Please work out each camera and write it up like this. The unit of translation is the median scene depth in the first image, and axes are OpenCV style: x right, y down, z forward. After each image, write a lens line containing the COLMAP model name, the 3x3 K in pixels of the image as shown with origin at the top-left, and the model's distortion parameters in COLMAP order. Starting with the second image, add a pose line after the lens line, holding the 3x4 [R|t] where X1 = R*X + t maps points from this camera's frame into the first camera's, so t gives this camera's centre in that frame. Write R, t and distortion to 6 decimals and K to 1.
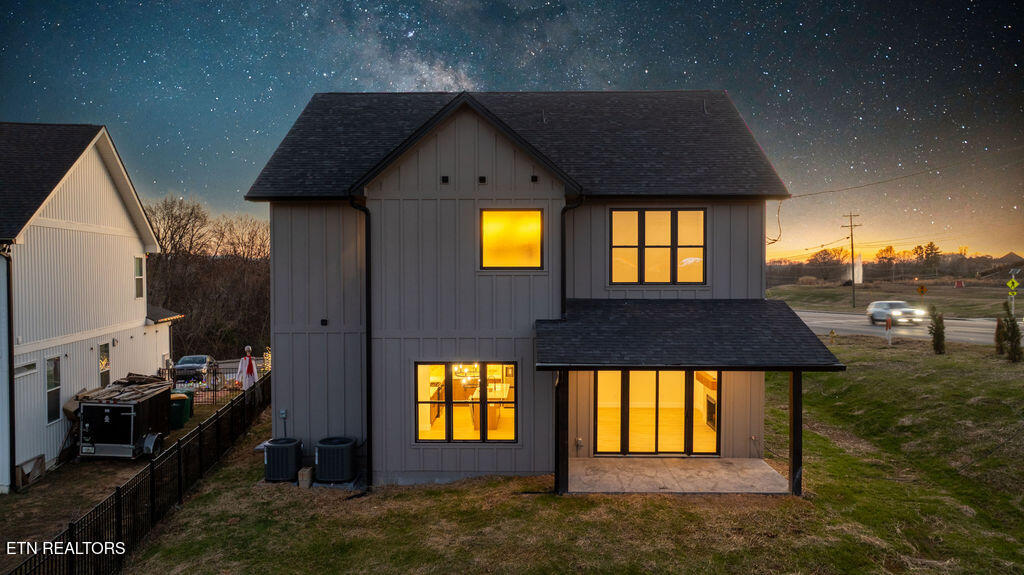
lens RADIAL K [[761.7, 0, 504.4], [0, 761.7, 298.6], [0, 0, 1]] dist [-0.013516, -0.002993]
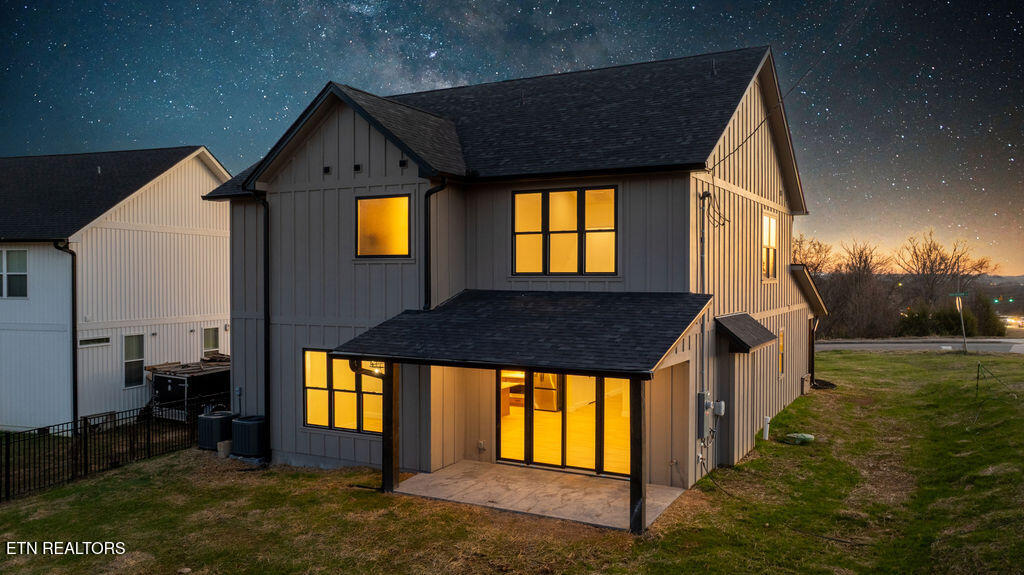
lens RADIAL K [[761.7, 0, 483.6], [0, 761.7, 292.8], [0, 0, 1]] dist [-0.013516, -0.002993]
pose [[0.886406, 0.011241, -0.462773, 0.540472], [-0.018628, 0.999762, -0.011395, 0.014255], [0.462534, 0.018721, 0.886404, 0.182877]]
